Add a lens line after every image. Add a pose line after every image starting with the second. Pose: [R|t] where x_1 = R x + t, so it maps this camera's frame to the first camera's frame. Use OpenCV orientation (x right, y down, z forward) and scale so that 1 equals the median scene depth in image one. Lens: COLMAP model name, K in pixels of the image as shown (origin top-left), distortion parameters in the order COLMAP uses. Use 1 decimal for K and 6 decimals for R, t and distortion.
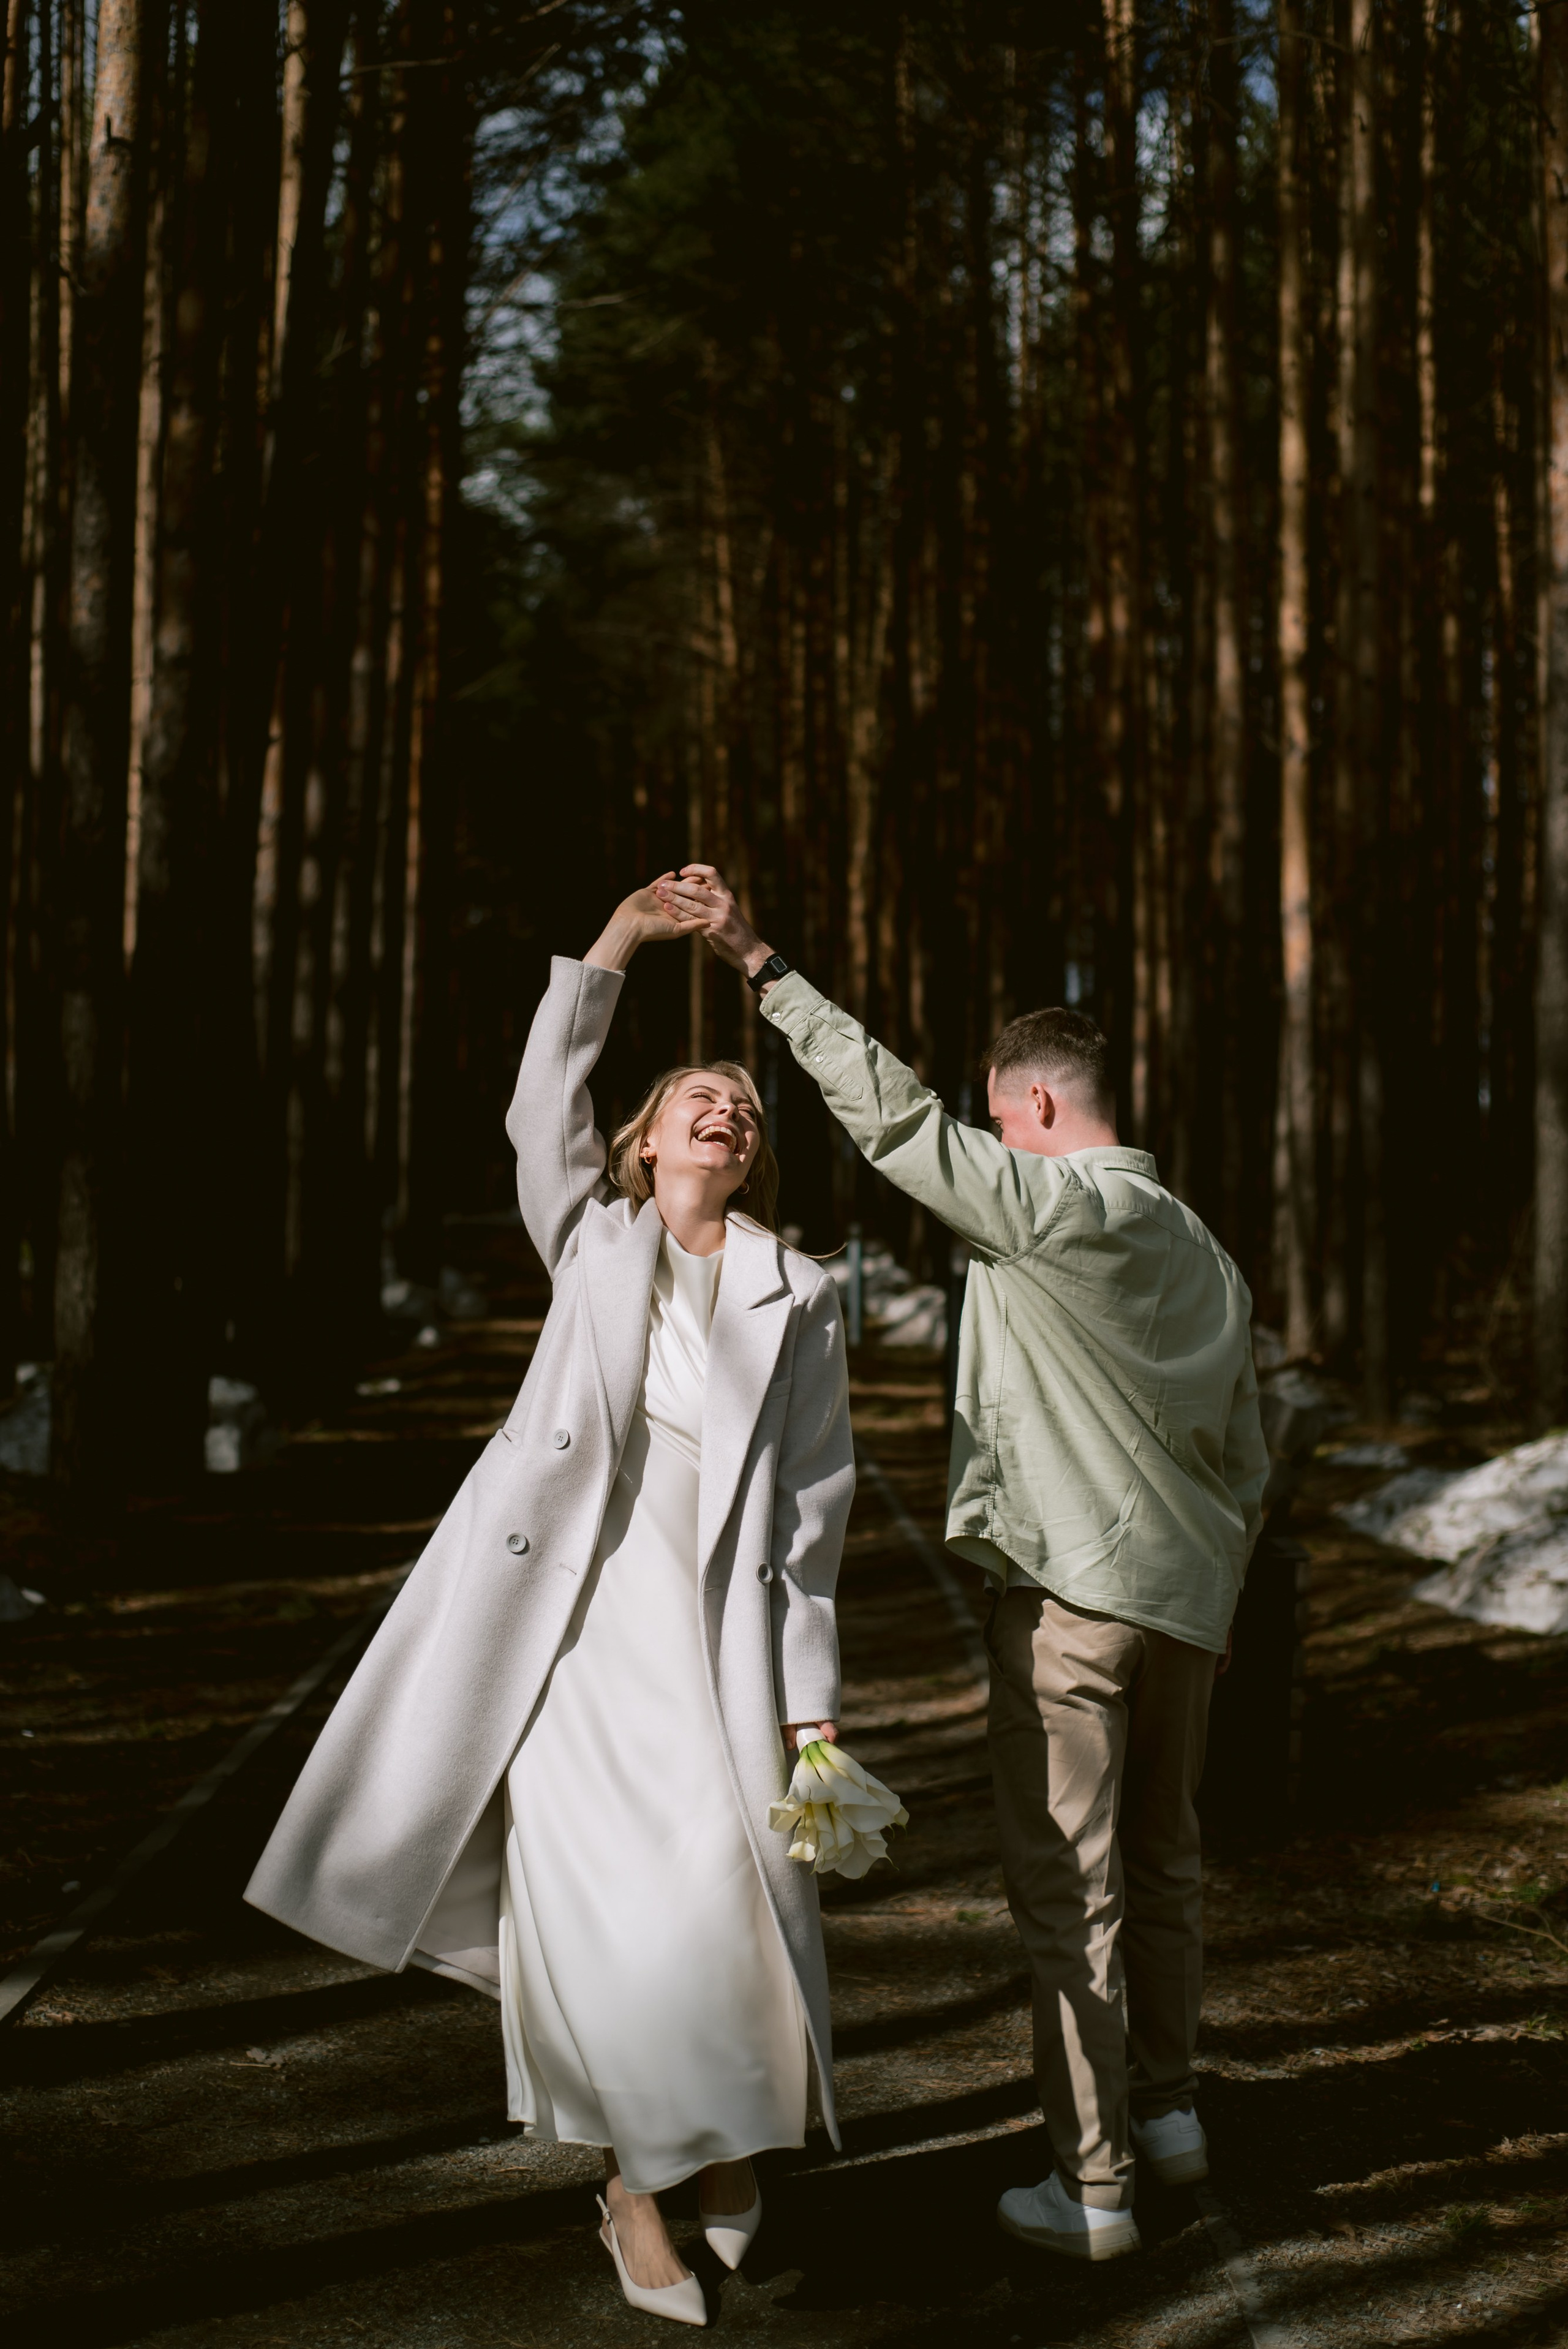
lens RADIAL K [[3367.8, 0, 782.8], [0, 3367.8, 1175.0], [0, 0, 1]] dist [0.028456, 0.000000]
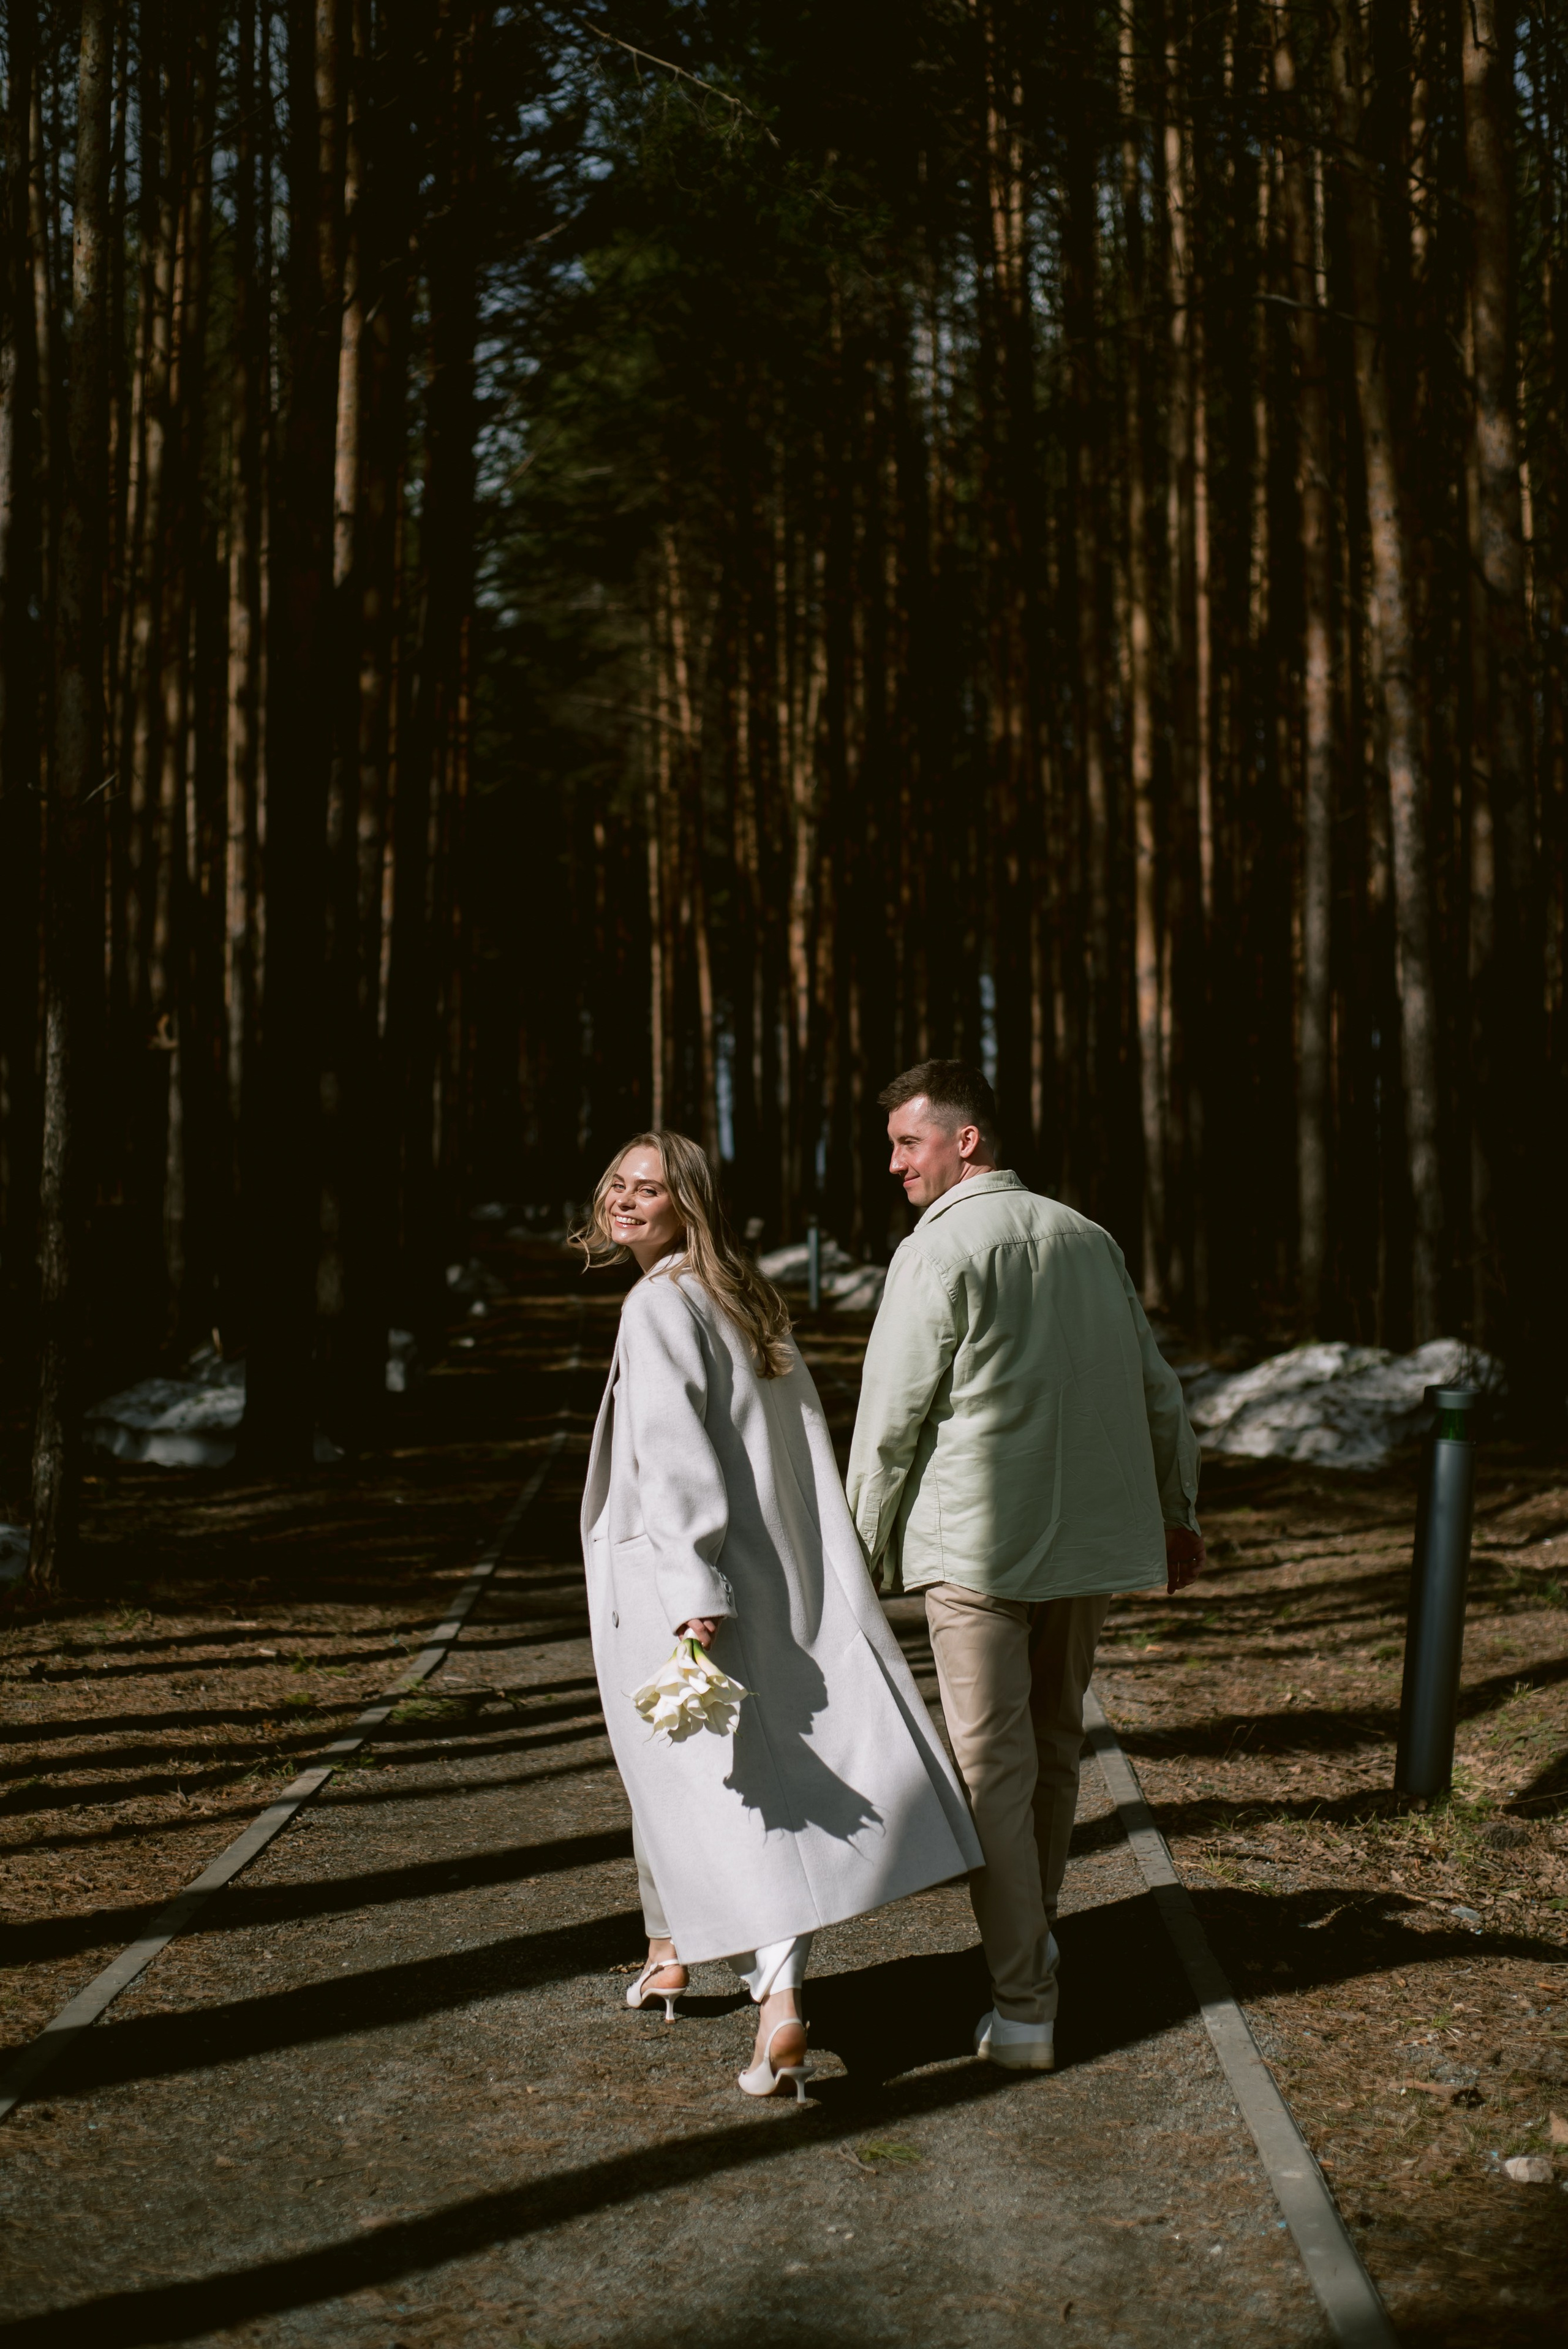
lens RADIAL K [[3367.8, 0, 784.8], [0, 3367.8, 1175.0], [0, 0, 1]] dist [0.028456, 0.000000]
pose [[0.999642, -0.014452, 0.022529, -0.014768], [0.014400, 0.999893, 0.002433, -0.003072], [-0.022562, -0.002107, 0.999743, -0.221328]]
